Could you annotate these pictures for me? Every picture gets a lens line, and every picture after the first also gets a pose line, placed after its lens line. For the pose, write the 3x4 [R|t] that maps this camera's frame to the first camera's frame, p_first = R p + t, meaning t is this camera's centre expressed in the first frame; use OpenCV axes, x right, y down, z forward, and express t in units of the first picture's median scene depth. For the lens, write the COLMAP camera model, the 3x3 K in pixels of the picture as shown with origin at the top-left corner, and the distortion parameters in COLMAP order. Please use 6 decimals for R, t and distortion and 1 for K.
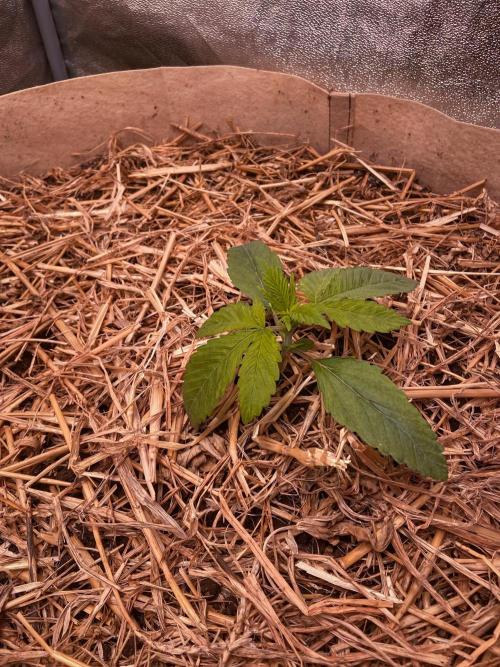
lens RADIAL K [[509.3, 0, 249.6], [0, 509.3, 325.4], [0, 0, 1]] dist [0.137496, -0.231093]
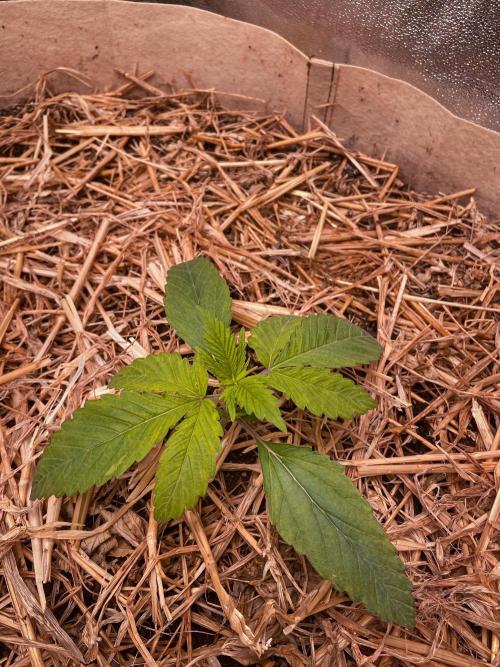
lens RADIAL K [[516.5, 0, 255.6], [0, 516.5, 327.0], [0, 0, 1]] dist [0.089175, -0.157327]
pose [[0.992425, 0.068708, 0.101840, 0.013019], [-0.080486, 0.989928, 0.116463, -0.114041], [-0.092812, -0.123777, 0.987960, 0.131112]]
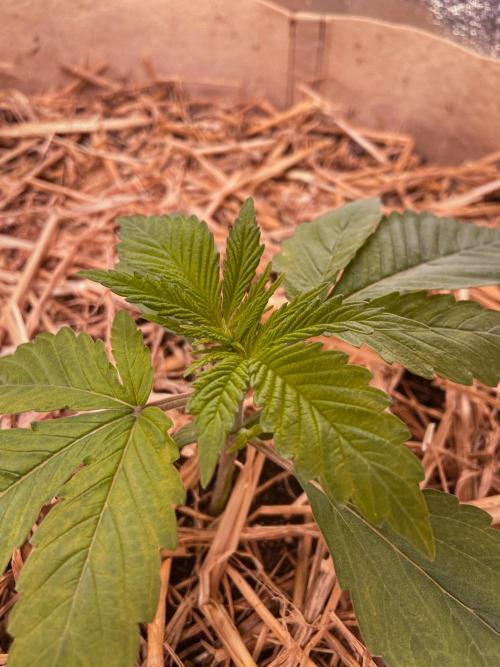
lens RADIAL K [[518.9, 0, 239.9], [0, 518.9, 336.2], [0, 0, 1]] dist [0.087163, -0.159717]
pose [[0.993567, -0.021419, 0.111206, 0.000049], [0.021098, 0.999769, 0.004063, -0.030613], [-0.111267, -0.001691, 0.993789, 0.319831]]
